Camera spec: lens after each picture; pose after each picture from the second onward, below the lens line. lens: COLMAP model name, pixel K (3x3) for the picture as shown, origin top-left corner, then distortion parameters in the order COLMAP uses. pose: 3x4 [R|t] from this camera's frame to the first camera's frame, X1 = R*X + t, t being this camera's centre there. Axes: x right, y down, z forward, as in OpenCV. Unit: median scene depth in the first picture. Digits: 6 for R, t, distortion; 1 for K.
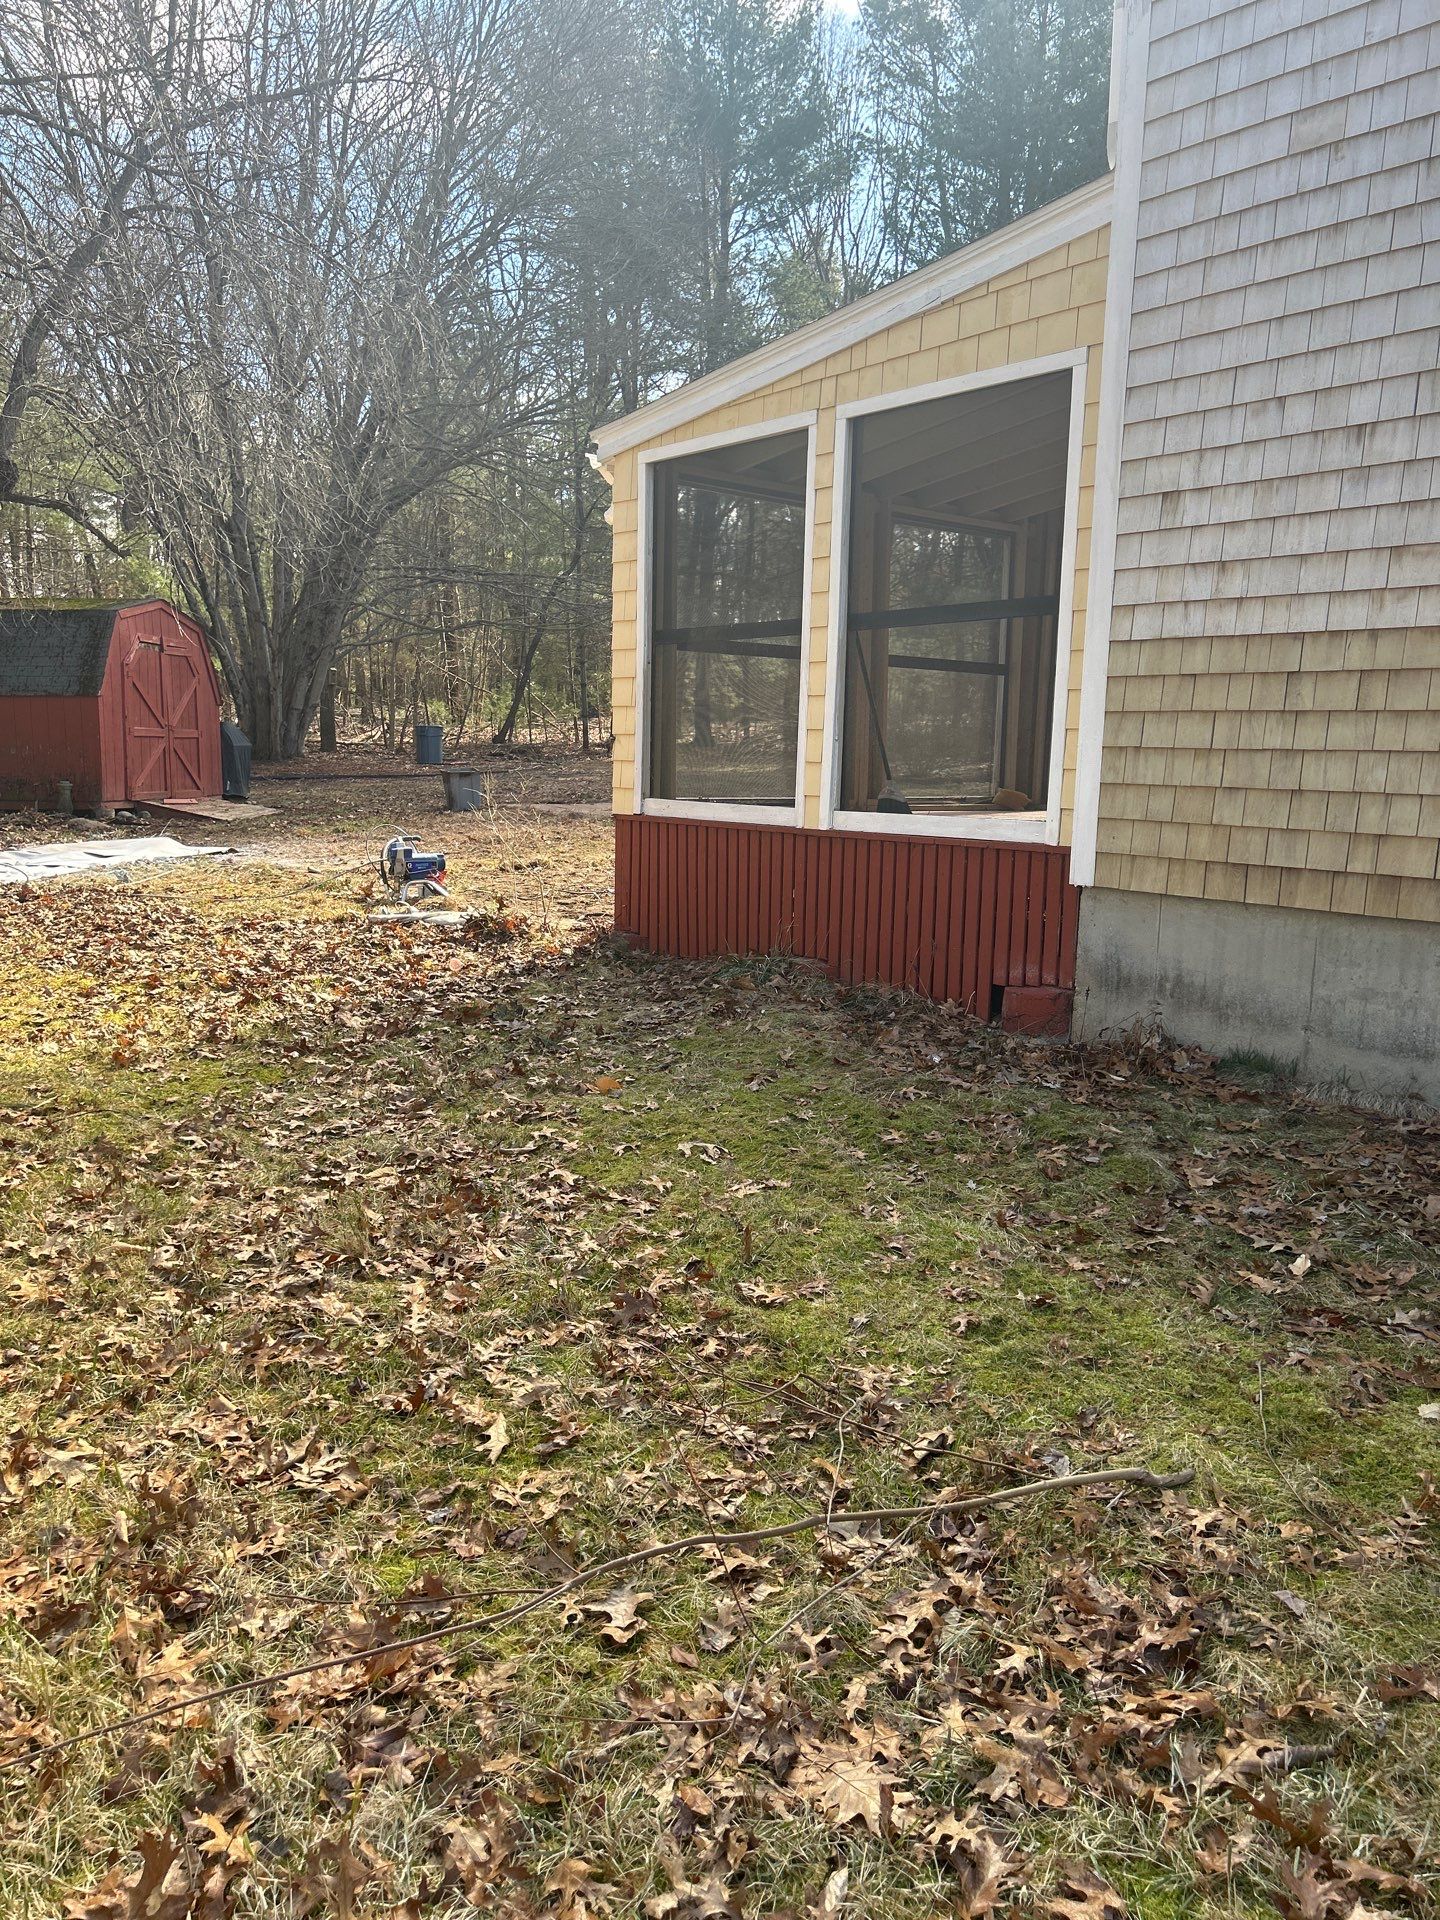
lens RADIAL K [[1439.2, 0, 729.2], [0, 1439.2, 965.4], [0, 0, 1]] dist [0.040219, -0.042457]
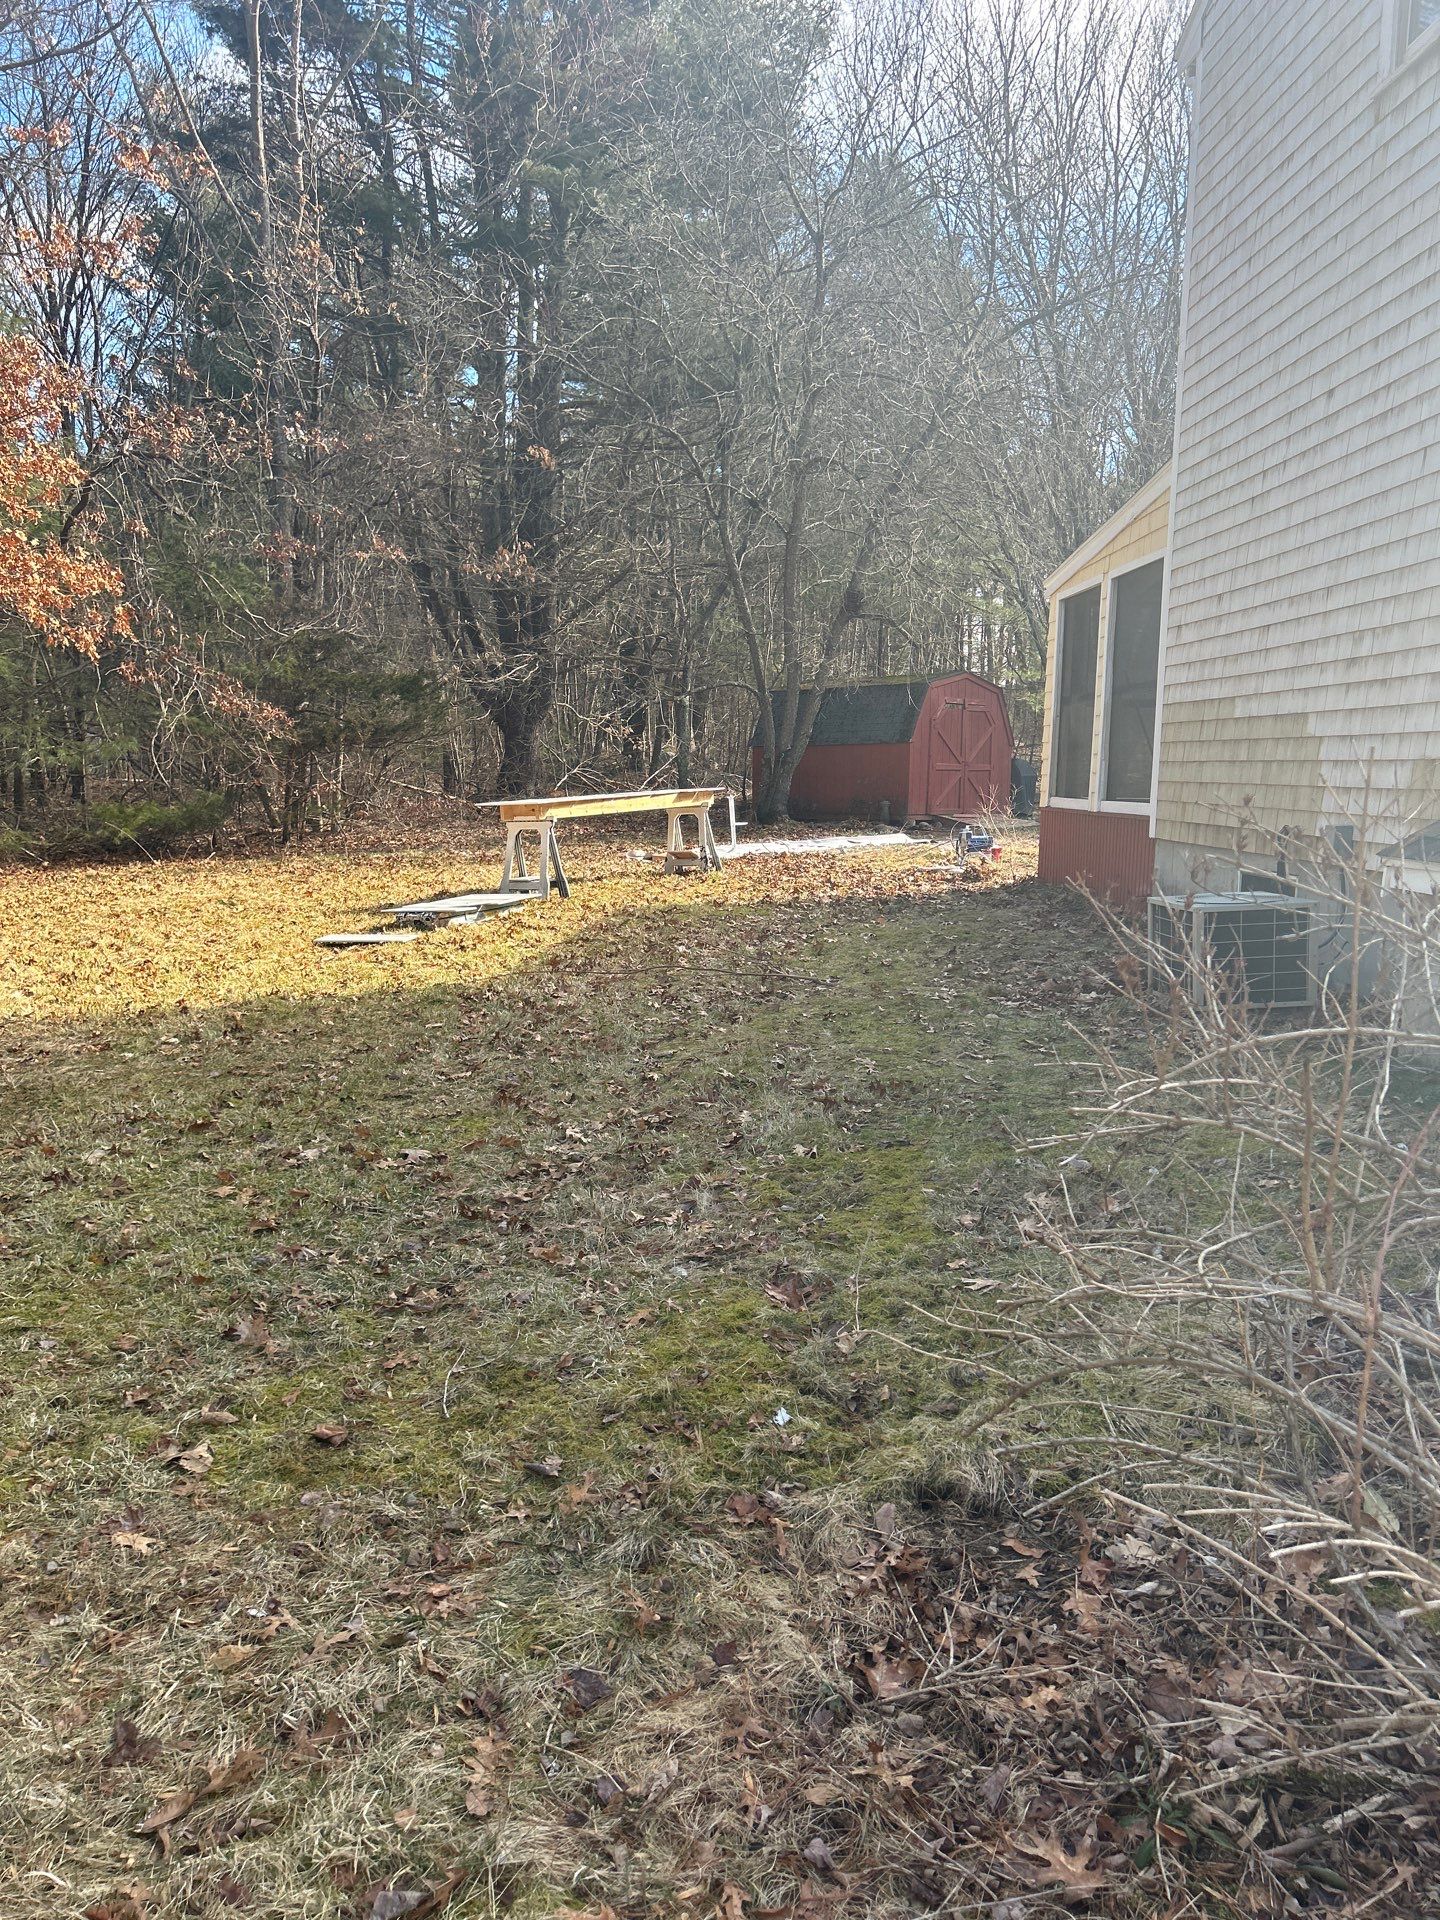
lens RADIAL K [[1439.2, 0, 729.2], [0, 1439.2, 965.4], [0, 0, 1]] dist [0.040219, -0.042457]
pose [[0.796584, 0.064224, -0.601107, 0.768663], [-0.078407, 0.996918, 0.002609, 0.122149], [0.599422, 0.045052, 0.799164, -0.653649]]
